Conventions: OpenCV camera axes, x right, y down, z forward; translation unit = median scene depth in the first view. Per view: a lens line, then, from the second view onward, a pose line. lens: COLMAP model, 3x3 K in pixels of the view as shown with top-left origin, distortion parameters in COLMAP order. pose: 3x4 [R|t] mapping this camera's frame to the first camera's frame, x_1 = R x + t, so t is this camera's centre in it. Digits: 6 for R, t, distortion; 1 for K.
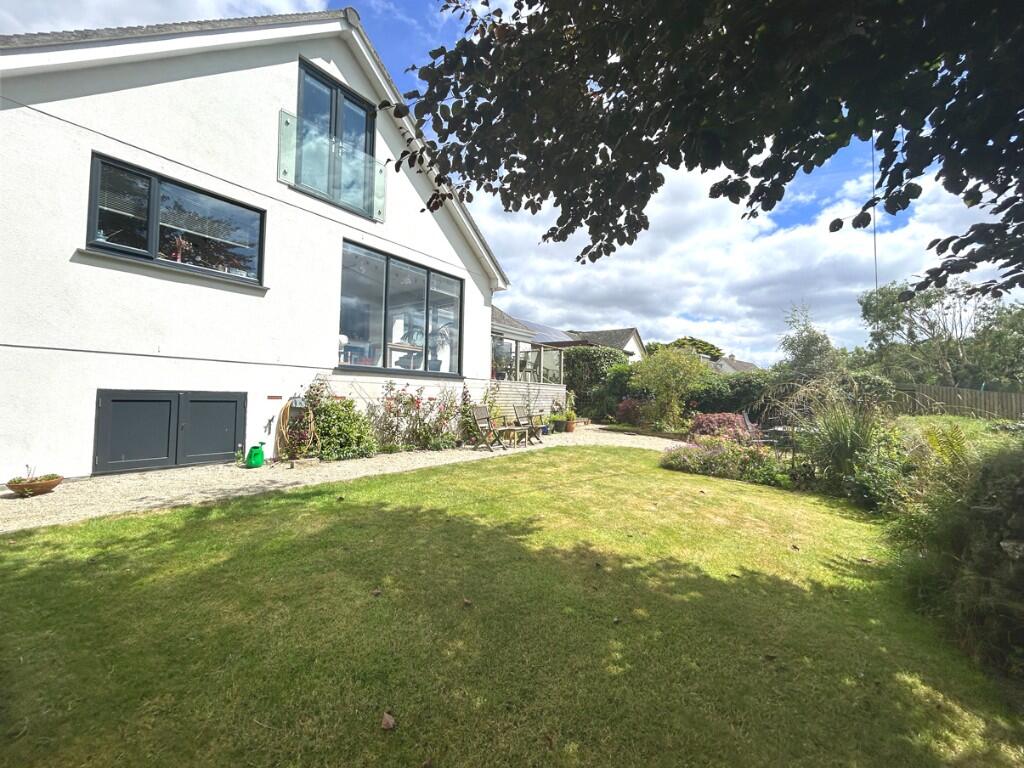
lens RADIAL K [[413.6, 0, 506.1], [0, 413.6, 388.5], [0, 0, 1]] dist [0.000973, 0.000323]
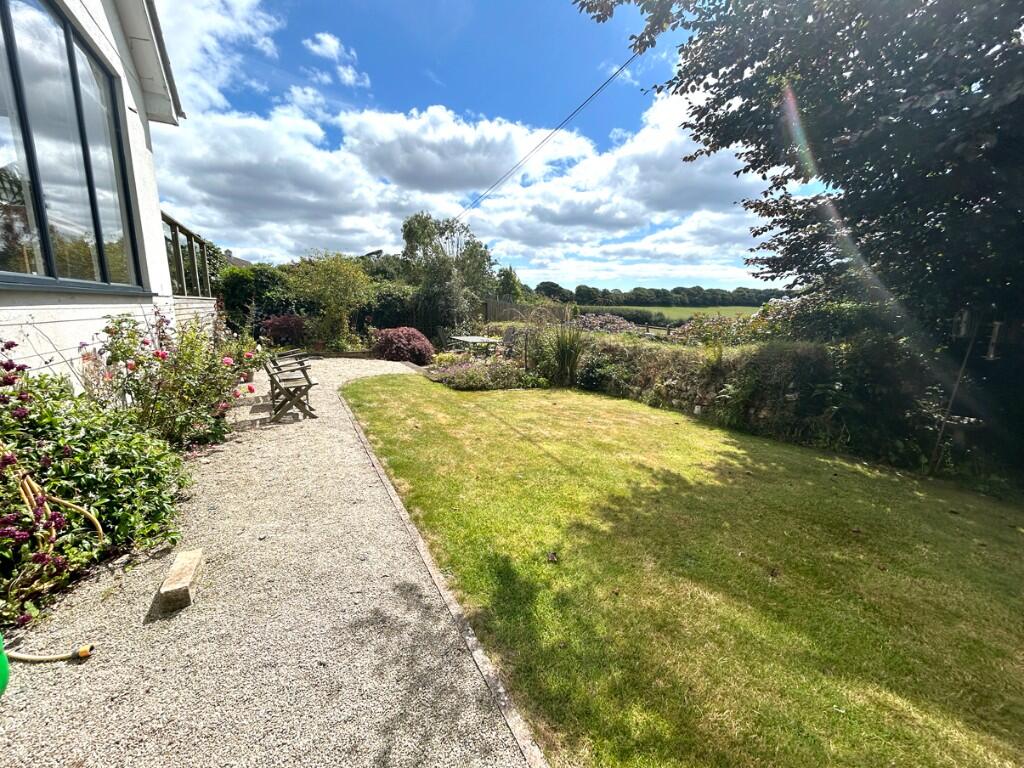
lens RADIAL K [[413.6, 0, 508.6], [0, 413.6, 377.5], [0, 0, 1]] dist [0.000973, 0.000323]
pose [[0.421687, -0.168683, 0.890913, -0.996200], [-0.025874, 0.979905, 0.197779, -0.097269], [-0.906372, -0.106452, 0.408849, 0.945900]]
